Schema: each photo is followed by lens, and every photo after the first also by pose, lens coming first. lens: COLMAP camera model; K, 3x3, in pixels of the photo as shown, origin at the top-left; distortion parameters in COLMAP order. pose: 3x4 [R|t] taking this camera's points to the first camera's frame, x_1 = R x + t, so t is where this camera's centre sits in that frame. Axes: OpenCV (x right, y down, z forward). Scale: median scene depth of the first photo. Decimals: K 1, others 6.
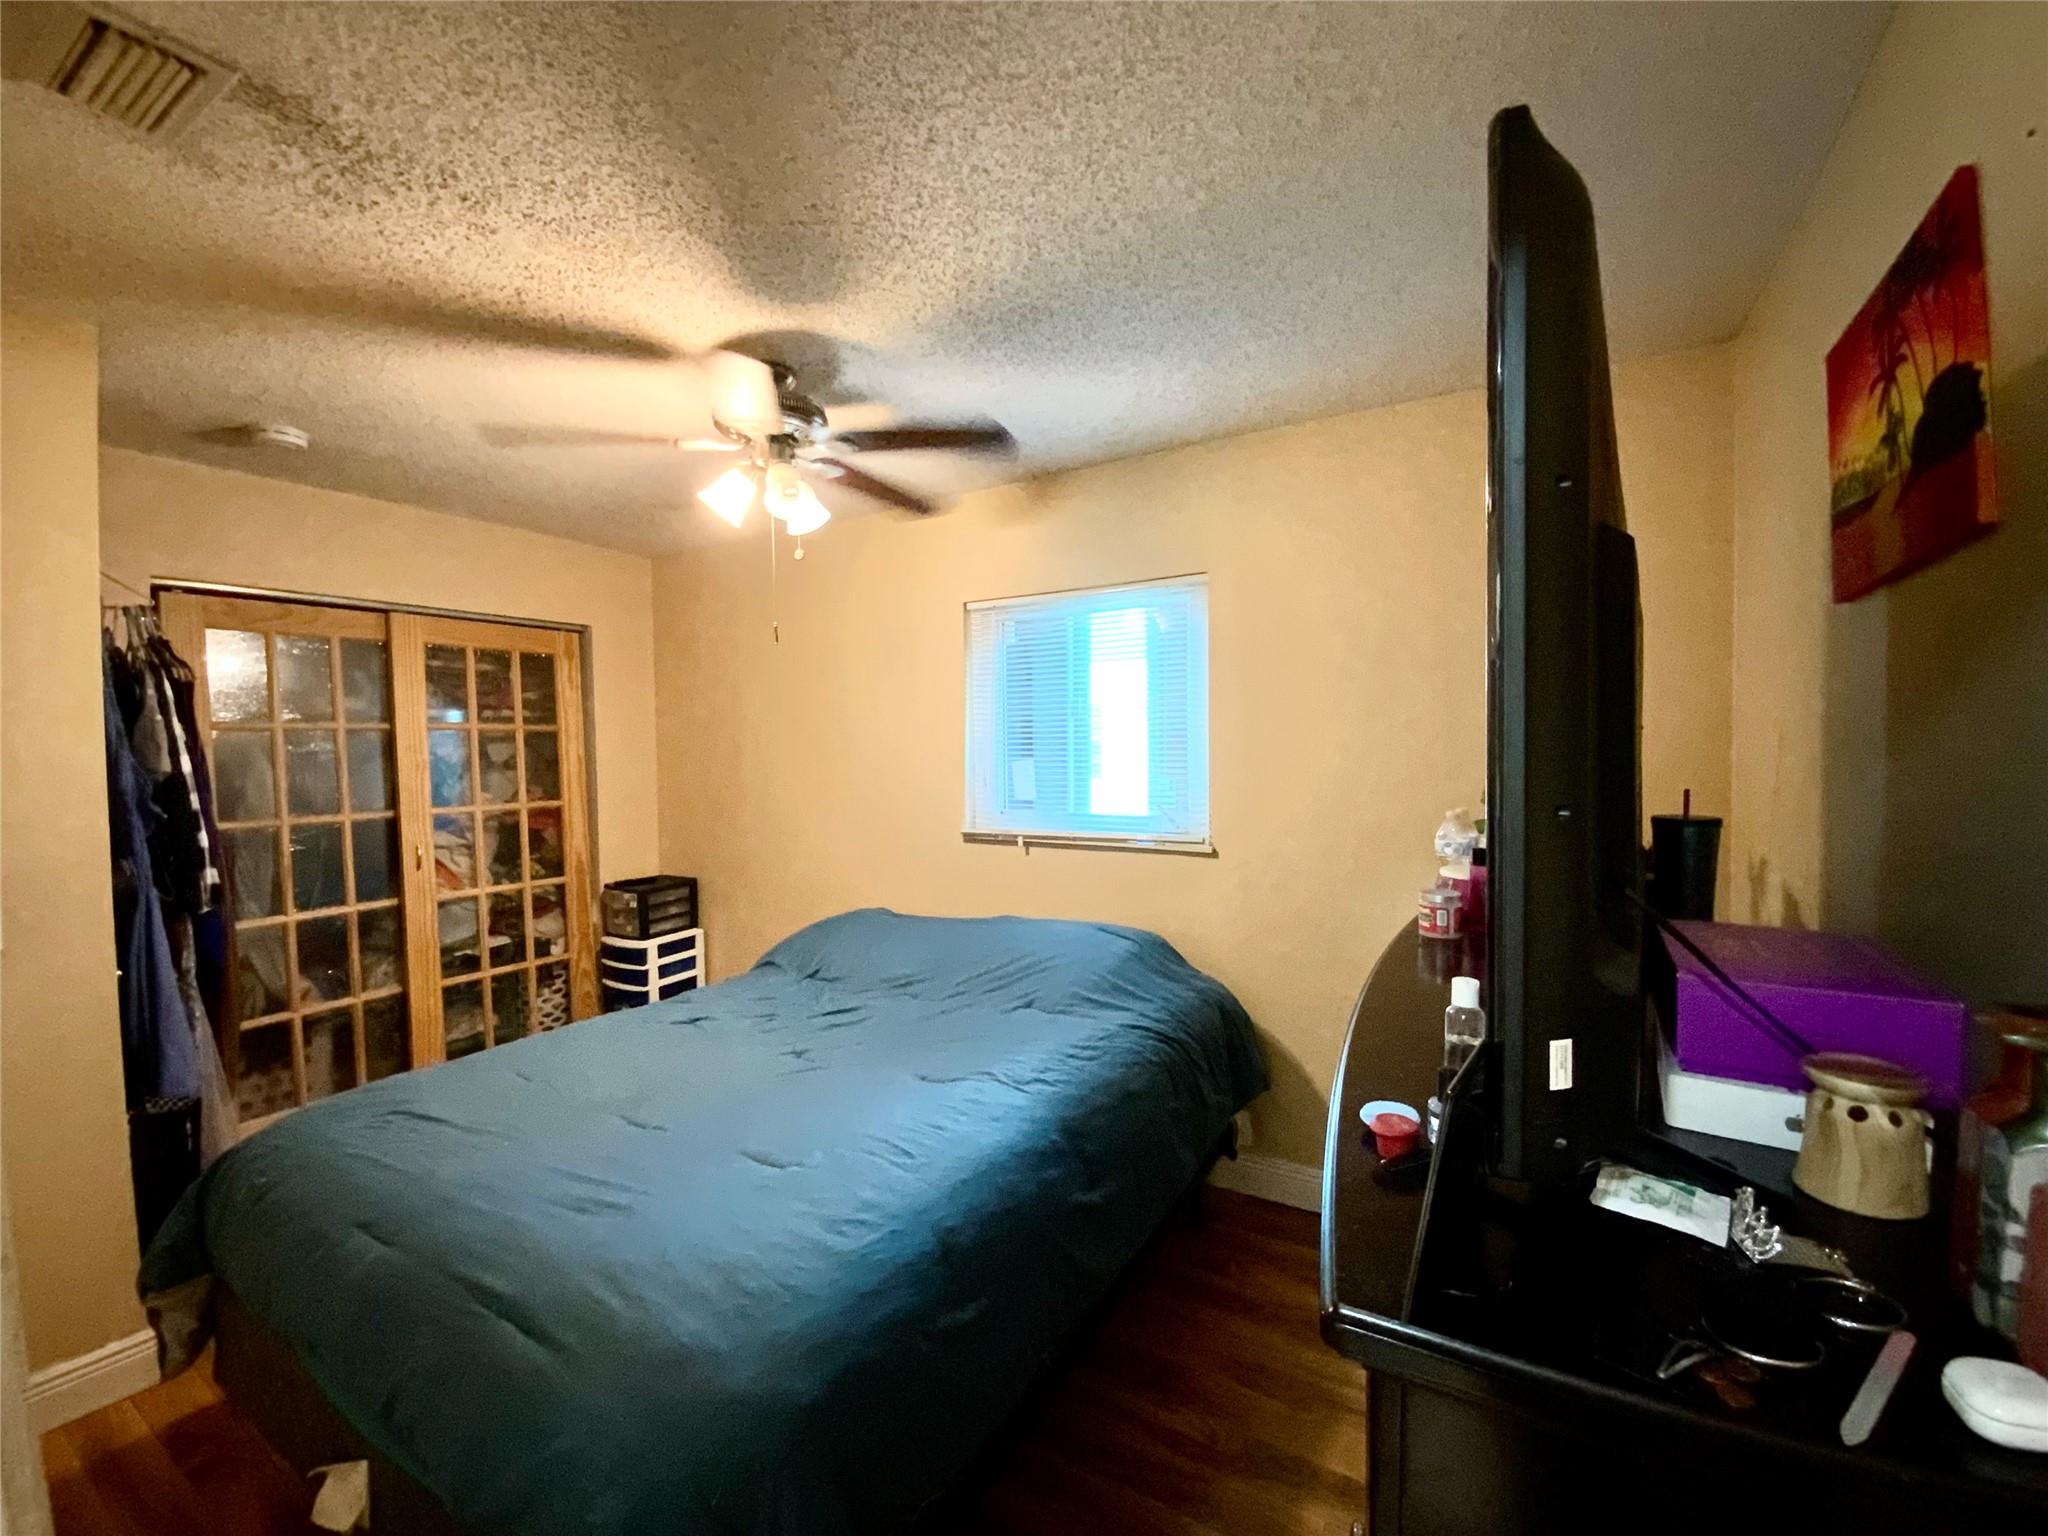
lens RADIAL K [[839.2, 0, 1027.6], [0, 839.2, 770.5], [0, 0, 1]] dist [0.033233, -0.021481]
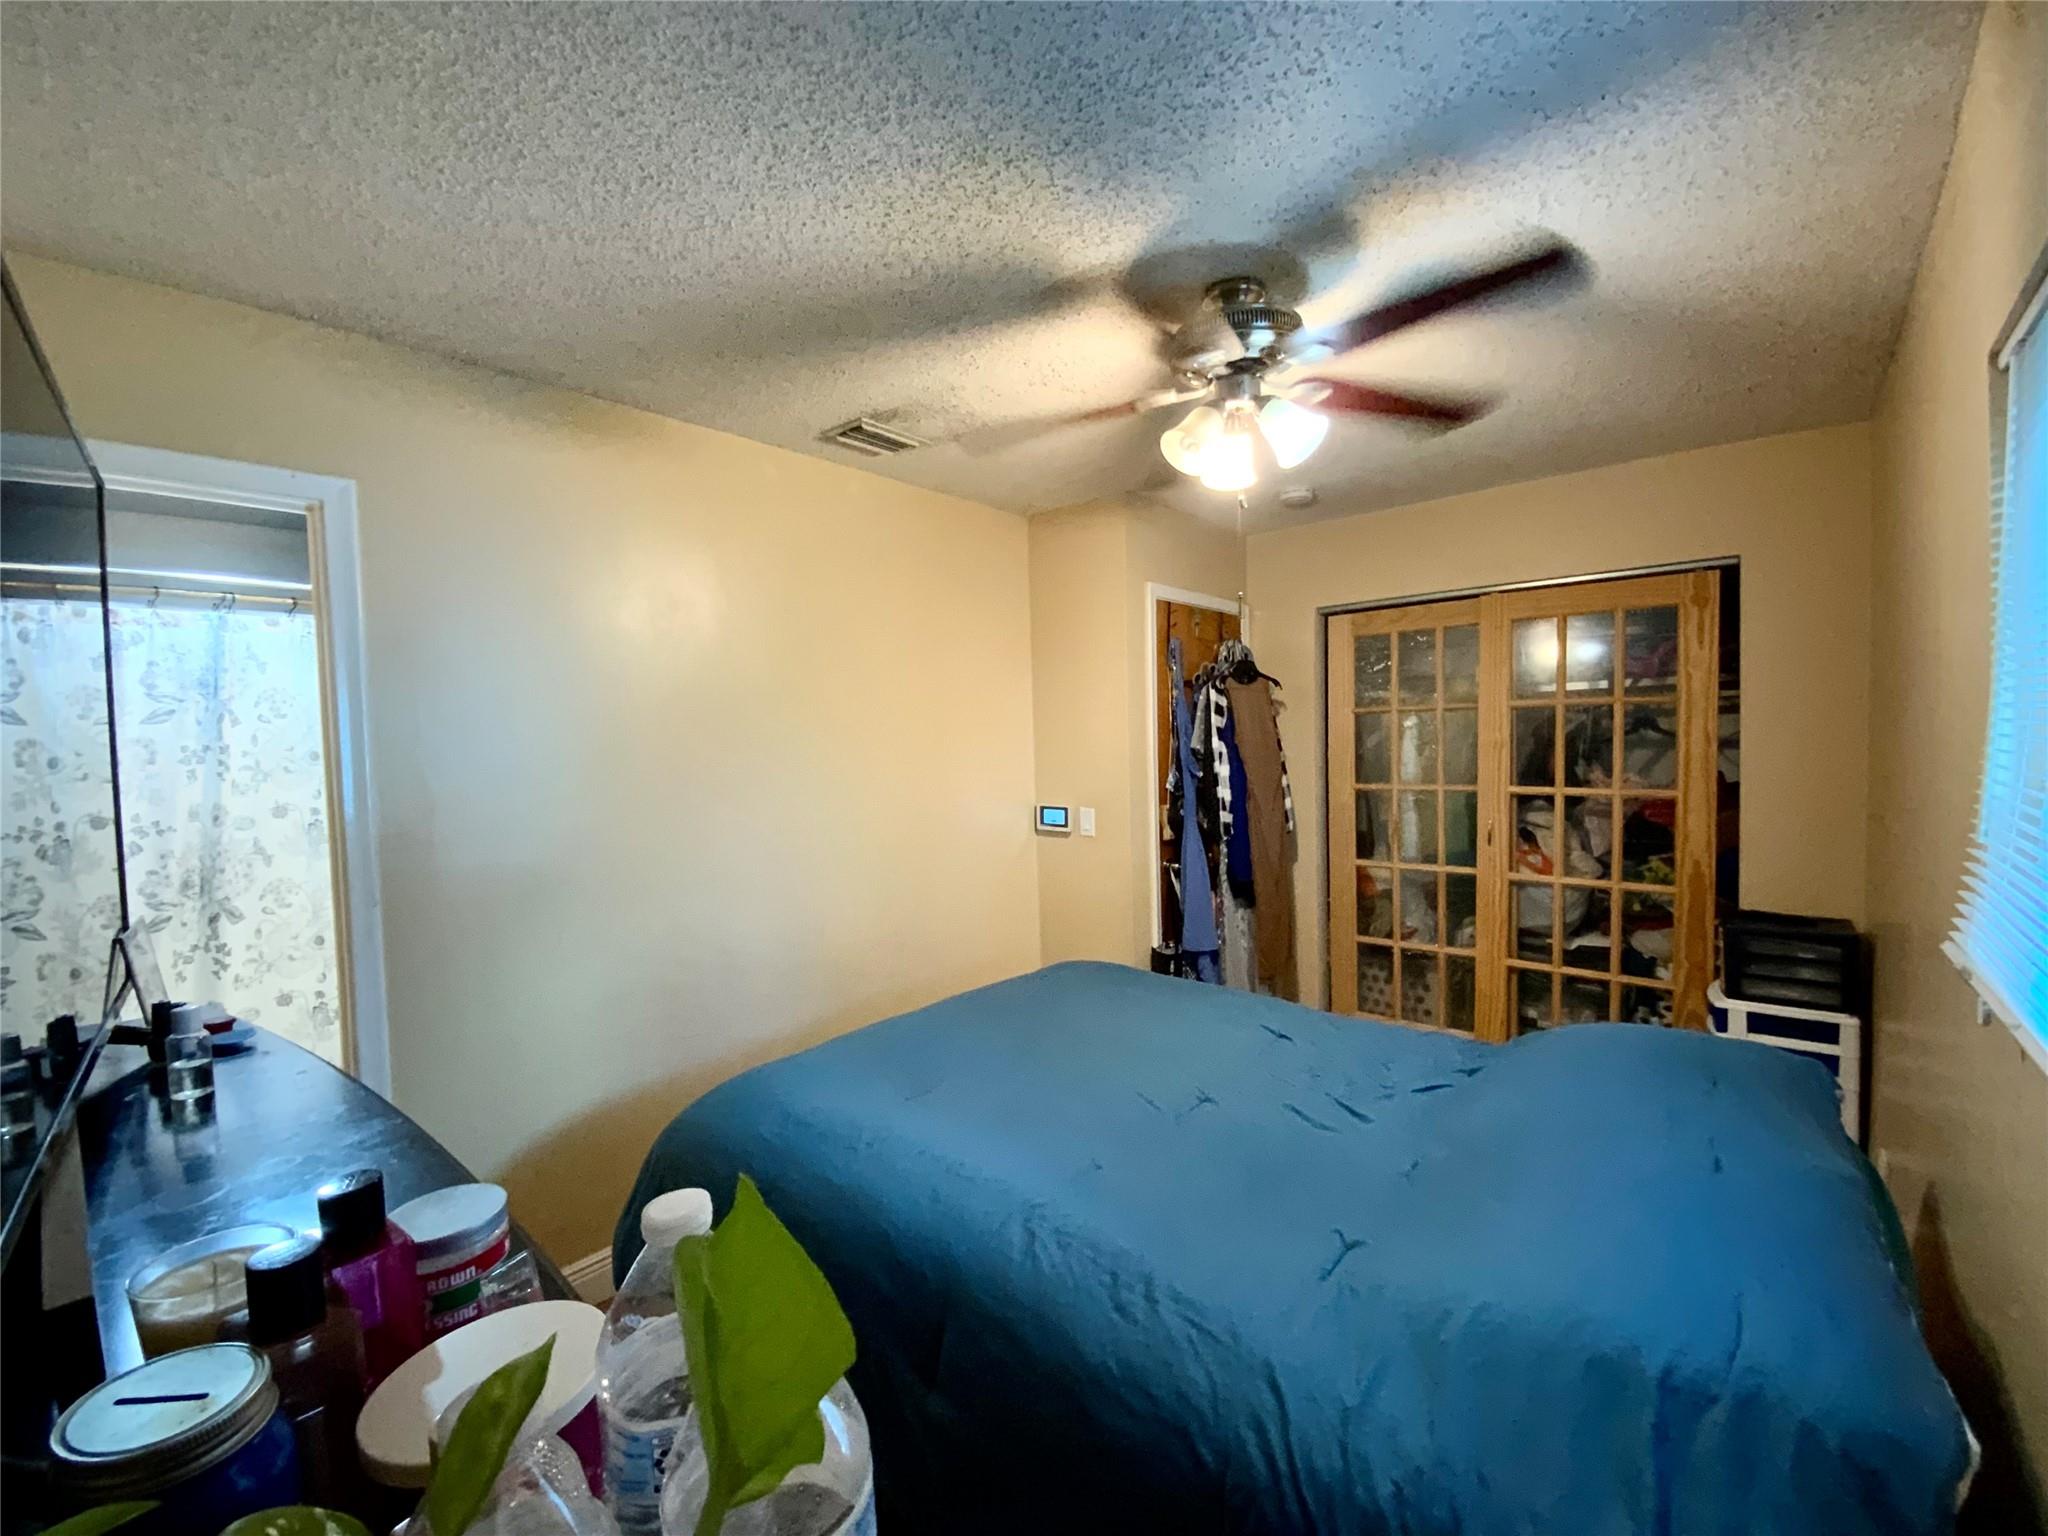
lens RADIAL K [[839.2, 0, 1027.6], [0, 839.2, 770.5], [0, 0, 1]] dist [0.033233, -0.021481]
pose [[-0.159564, 0.061484, -0.985271, 0.356791], [-0.007809, 0.997949, 0.063539, -0.031736], [0.987157, 0.017832, -0.158756, 0.580428]]
